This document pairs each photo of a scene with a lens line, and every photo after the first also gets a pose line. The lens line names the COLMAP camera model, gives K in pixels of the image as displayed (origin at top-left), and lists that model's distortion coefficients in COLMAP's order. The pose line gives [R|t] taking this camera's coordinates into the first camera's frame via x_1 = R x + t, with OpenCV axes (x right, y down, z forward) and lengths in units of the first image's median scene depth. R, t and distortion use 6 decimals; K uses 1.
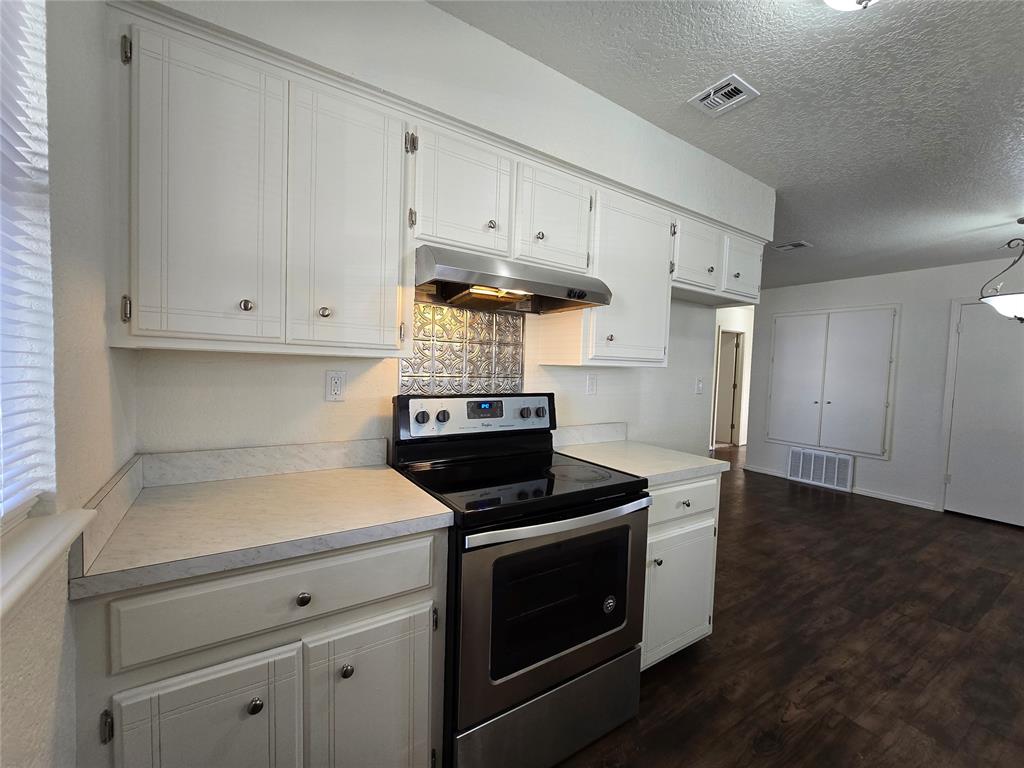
lens RADIAL K [[422.5, 0, 508.5], [0, 422.5, 385.2], [0, 0, 1]] dist [-0.002453, 0.000232]
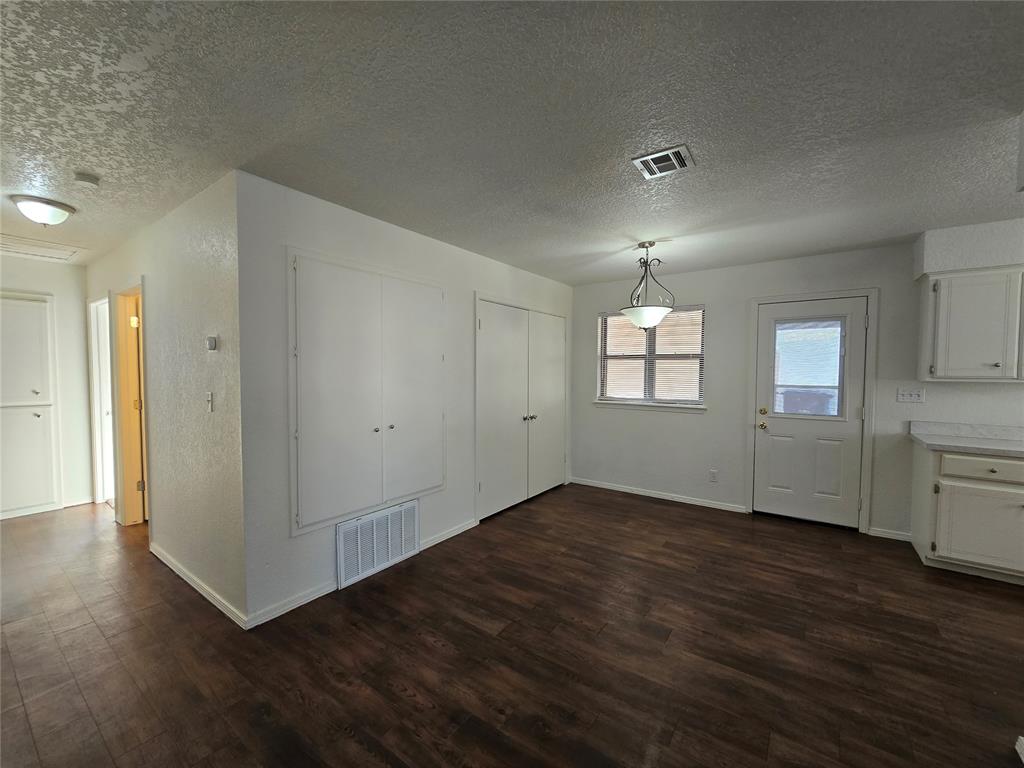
lens RADIAL K [[418.5, 0, 508.0], [0, 418.5, 387.9], [0, 0, 1]] dist [-0.001966, -0.000109]
pose [[-0.355434, -0.071030, 0.931999, 0.174407], [0.028385, 0.995828, 0.086719, -0.072424], [-0.934270, 0.057278, -0.351935, 1.243510]]
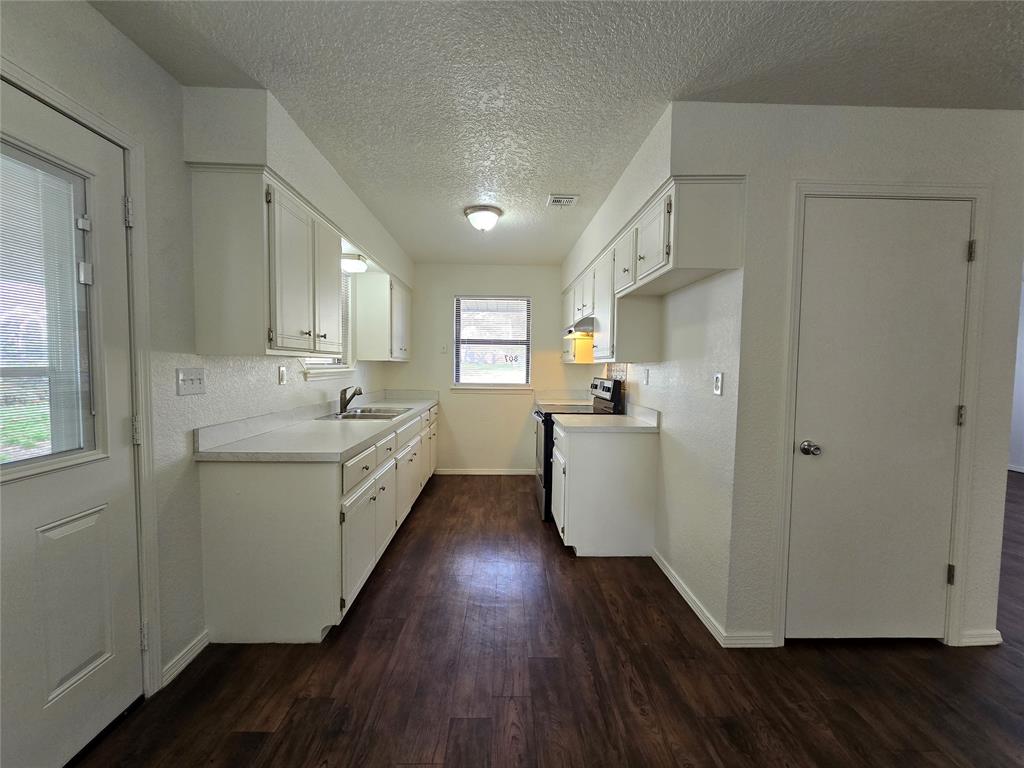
lens RADIAL K [[422.2, 0, 509.3], [0, 422.2, 389.0], [0, 0, 1]] dist [-0.000999, -0.000199]
pose [[-0.525821, 0.008013, -0.850557, 0.850973], [-0.069958, 0.996160, 0.052633, -0.003509], [0.847713, 0.087179, -0.523242, 0.733610]]
